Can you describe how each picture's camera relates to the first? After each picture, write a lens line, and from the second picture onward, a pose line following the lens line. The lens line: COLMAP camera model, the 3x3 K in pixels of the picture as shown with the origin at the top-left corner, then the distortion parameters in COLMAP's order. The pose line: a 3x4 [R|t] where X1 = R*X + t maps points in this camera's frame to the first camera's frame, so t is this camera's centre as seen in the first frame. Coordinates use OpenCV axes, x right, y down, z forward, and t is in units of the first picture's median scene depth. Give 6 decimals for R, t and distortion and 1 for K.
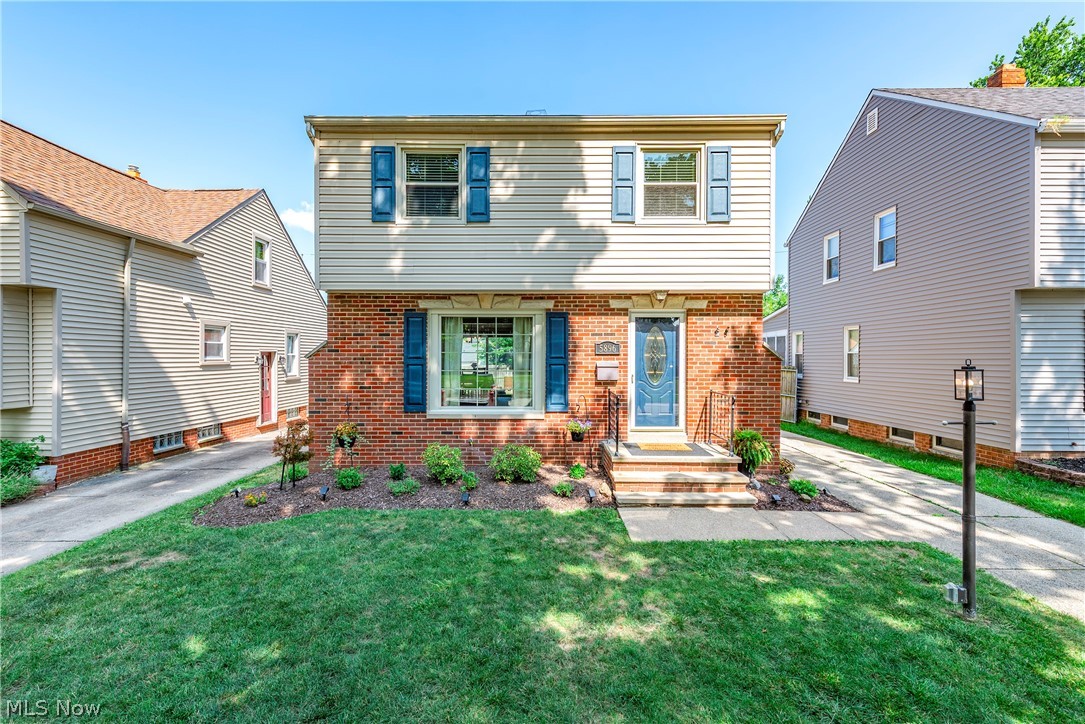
lens RADIAL K [[485.7, 0, 542.6], [0, 485.7, 359.1], [0, 0, 1]] dist [0.011205, -0.000371]
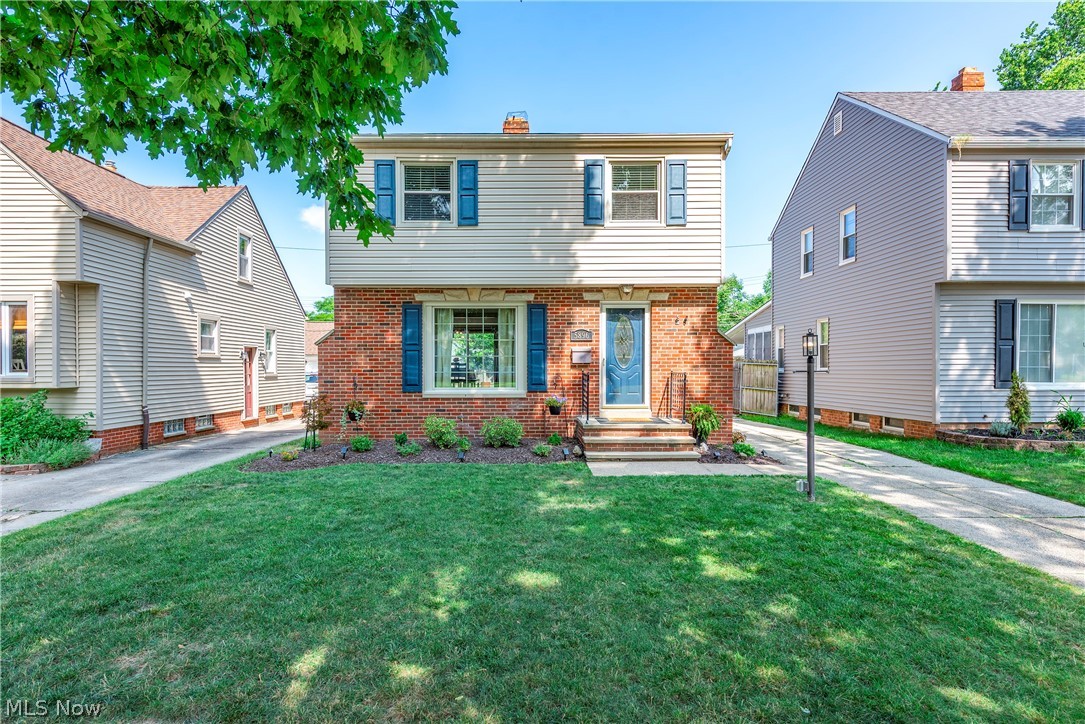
lens RADIAL K [[599.5, 0, 527.5], [0, 599.5, 368.2], [0, 0, 1]] dist [0.016902, -0.000770]
pose [[0.999971, -0.003915, 0.006570, -0.002045], [0.003951, 0.999977, -0.005543, 0.061780], [-0.006548, 0.005569, 0.999963, -0.402142]]
